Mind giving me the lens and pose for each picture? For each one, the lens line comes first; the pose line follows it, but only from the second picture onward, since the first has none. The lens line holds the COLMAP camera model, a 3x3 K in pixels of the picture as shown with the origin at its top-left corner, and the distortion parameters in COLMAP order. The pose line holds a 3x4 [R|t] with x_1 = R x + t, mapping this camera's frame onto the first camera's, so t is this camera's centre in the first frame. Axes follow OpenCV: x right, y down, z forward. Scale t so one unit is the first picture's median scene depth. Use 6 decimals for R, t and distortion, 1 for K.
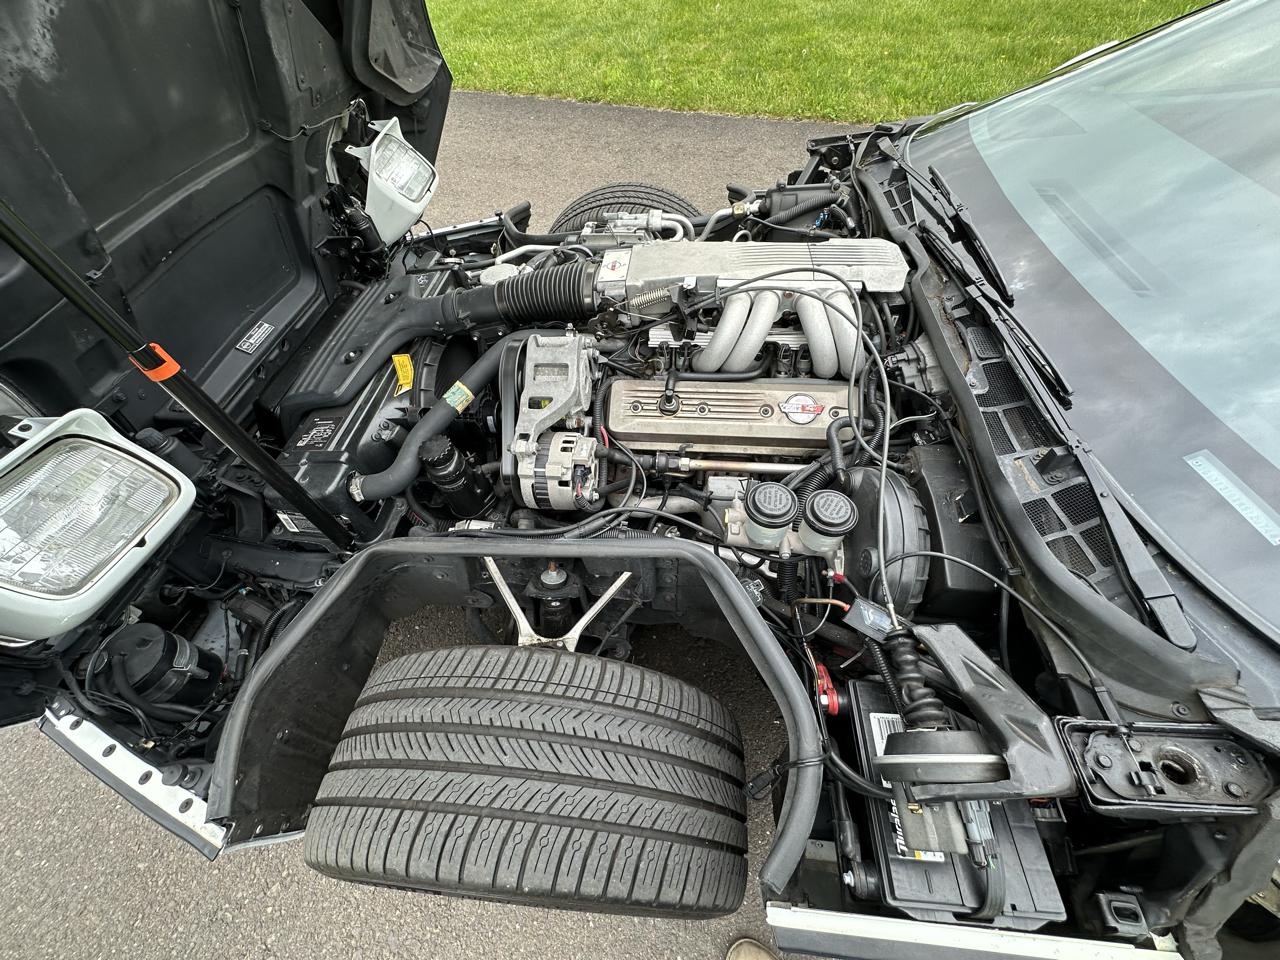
lens RADIAL K [[511.7, 0, 640.0], [0, 511.7, 480.6], [0, 0, 1]] dist [-0.003306, 0.000736]
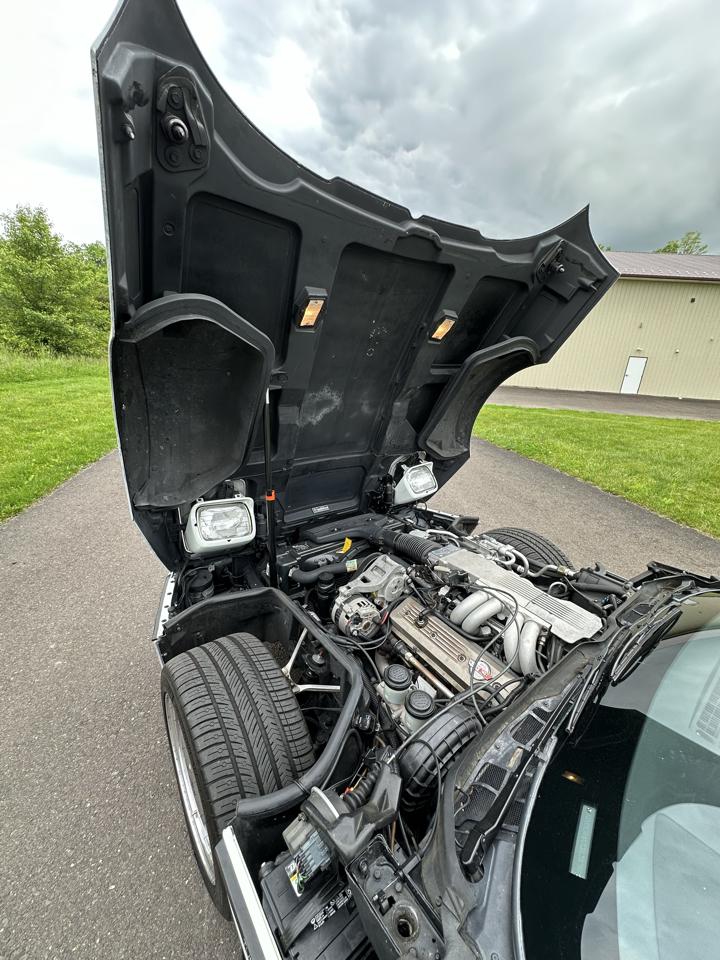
lens RADIAL K [[382.9, 0, 358.4], [0, 382.9, 482.0], [0, 0, 1]] dist [0.000215, -0.000021]
pose [[0.668631, 0.344054, -0.659211, 0.620056], [-0.638676, 0.719739, -0.272157, 0.004614], [0.380823, 0.602995, 0.700979, -0.330193]]
